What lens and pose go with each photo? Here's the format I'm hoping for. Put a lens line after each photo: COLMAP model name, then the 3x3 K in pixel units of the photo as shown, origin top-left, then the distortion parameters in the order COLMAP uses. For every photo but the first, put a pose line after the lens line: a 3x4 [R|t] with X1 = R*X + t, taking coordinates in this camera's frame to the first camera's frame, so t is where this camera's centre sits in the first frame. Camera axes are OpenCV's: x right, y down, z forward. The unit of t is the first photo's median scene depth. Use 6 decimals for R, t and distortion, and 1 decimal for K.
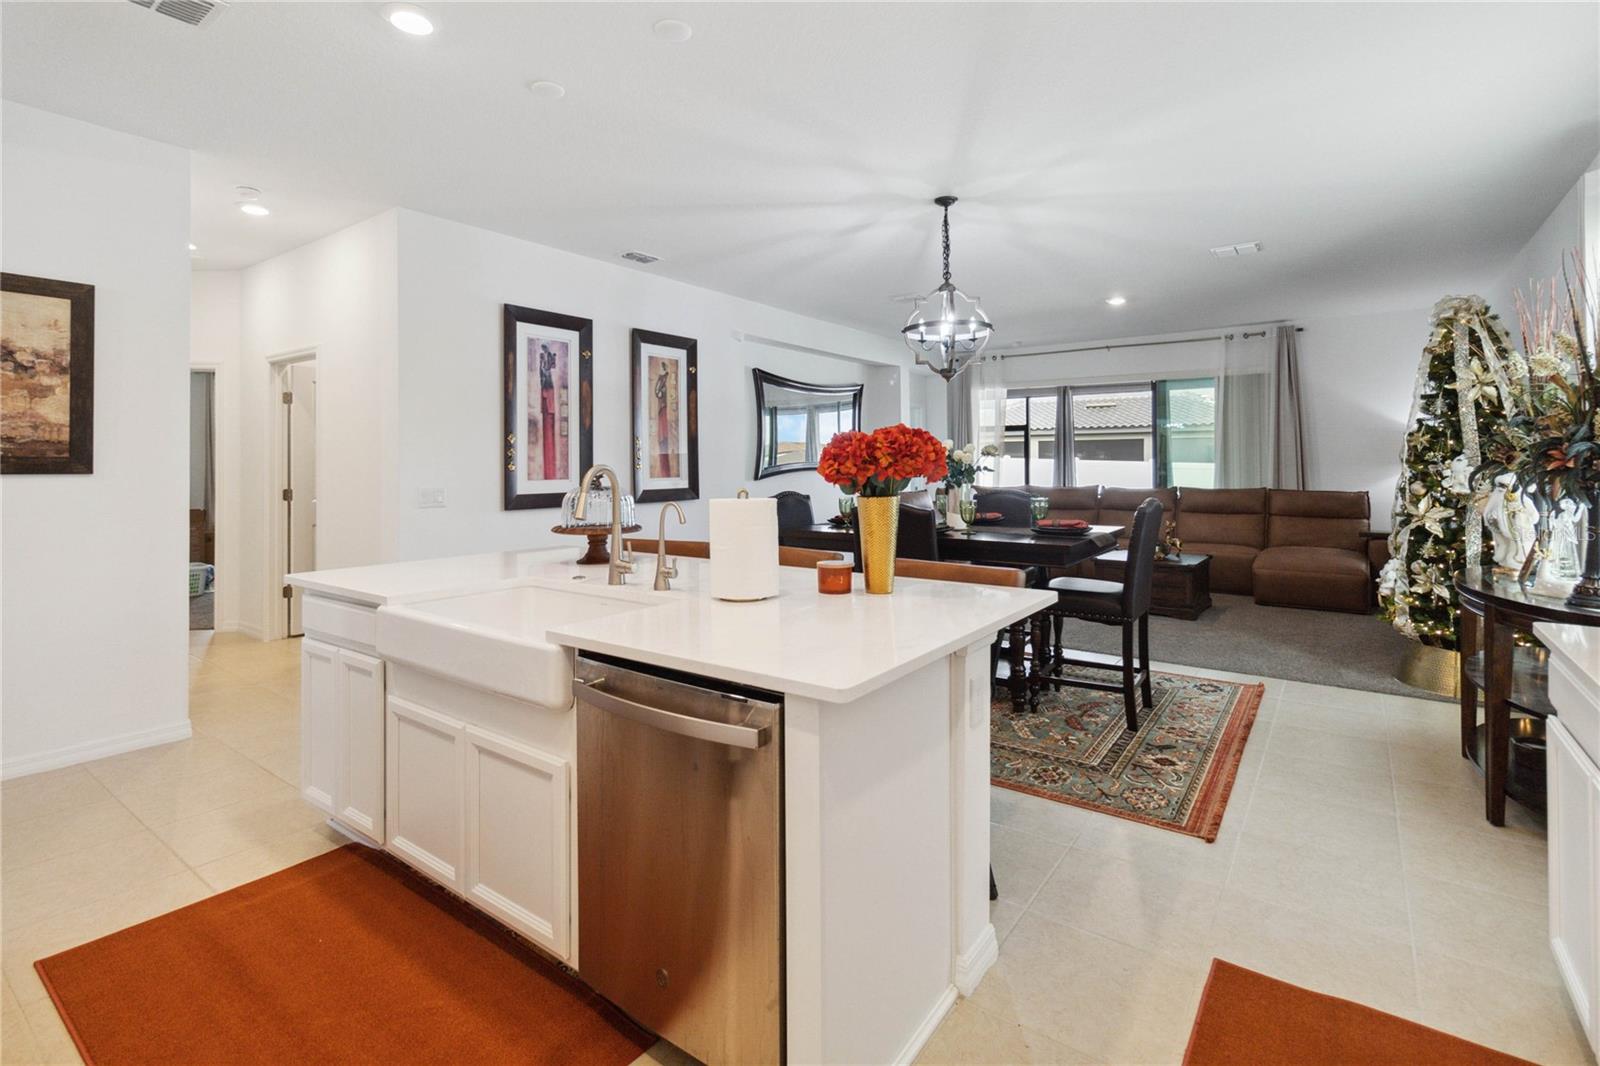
lens RADIAL K [[755.2, 0, 802.6], [0, 755.2, 461.4], [0, 0, 1]] dist [0.000733, -0.000079]
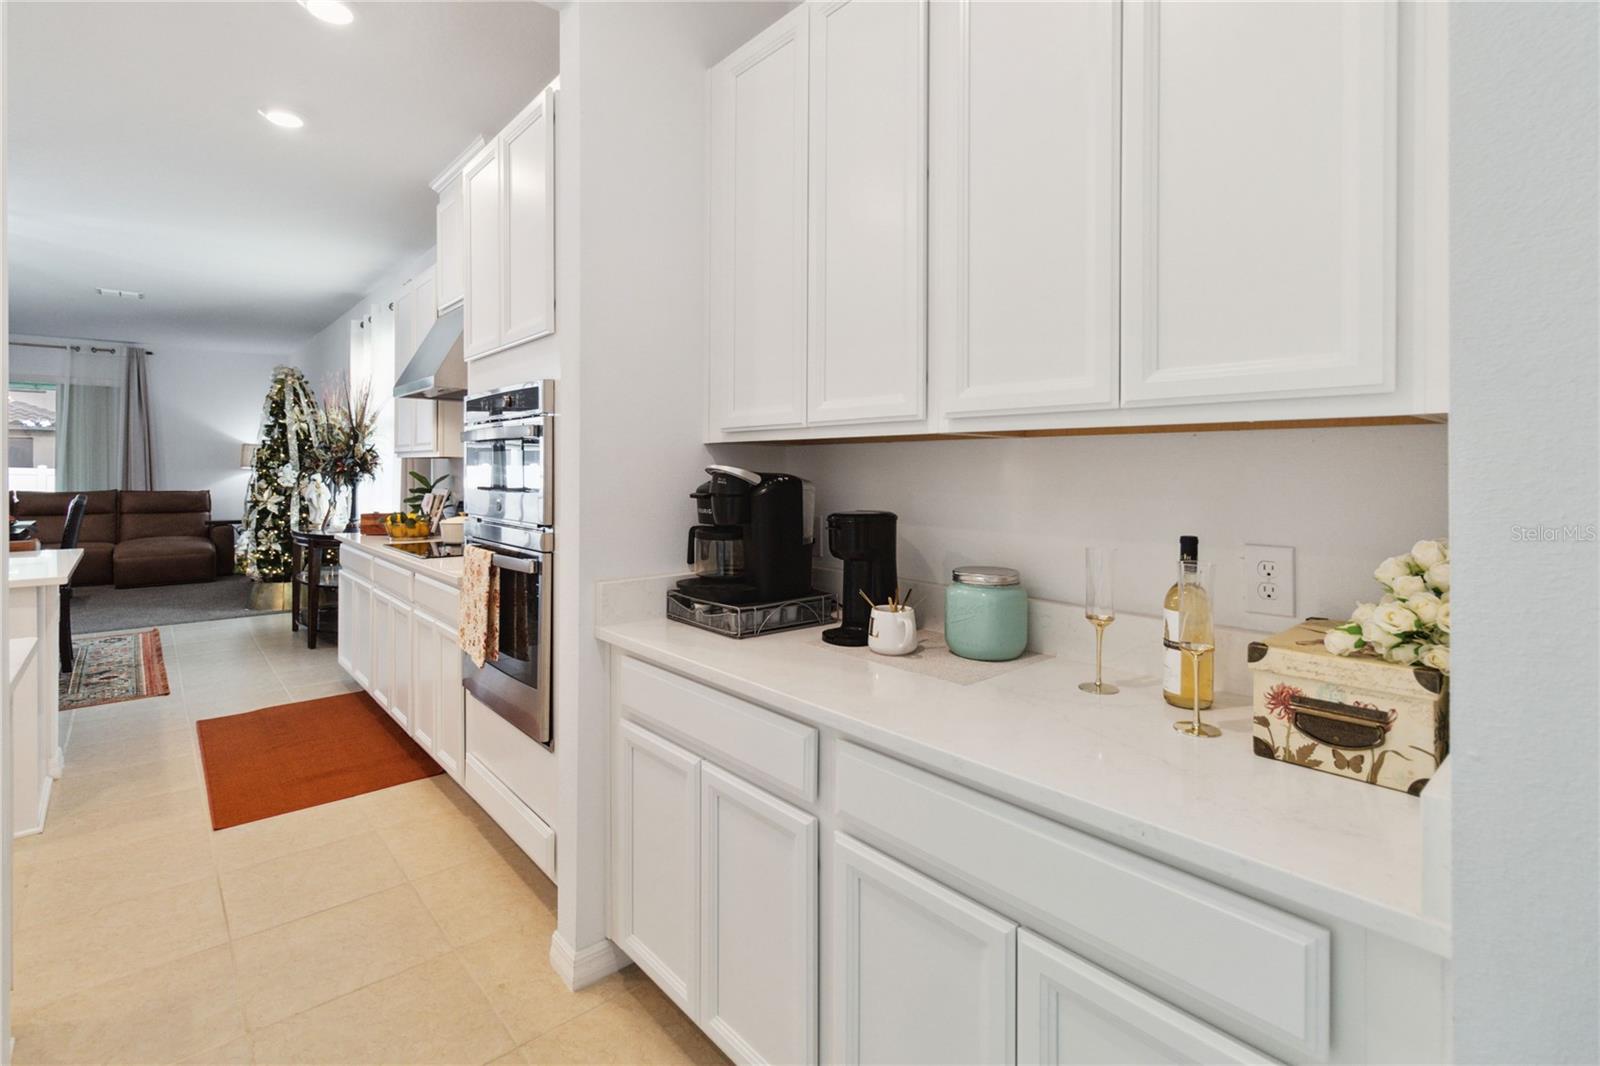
lens RADIAL K [[755.2, 0, 802.6], [0, 755.2, 461.4], [0, 0, 1]] dist [0.000733, -0.000079]
pose [[0.218255, 0.013194, 0.975803, -0.485388], [-0.006377, 0.999907, -0.012094, 0.000101], [-0.975871, -0.003583, 0.218318, -0.450092]]
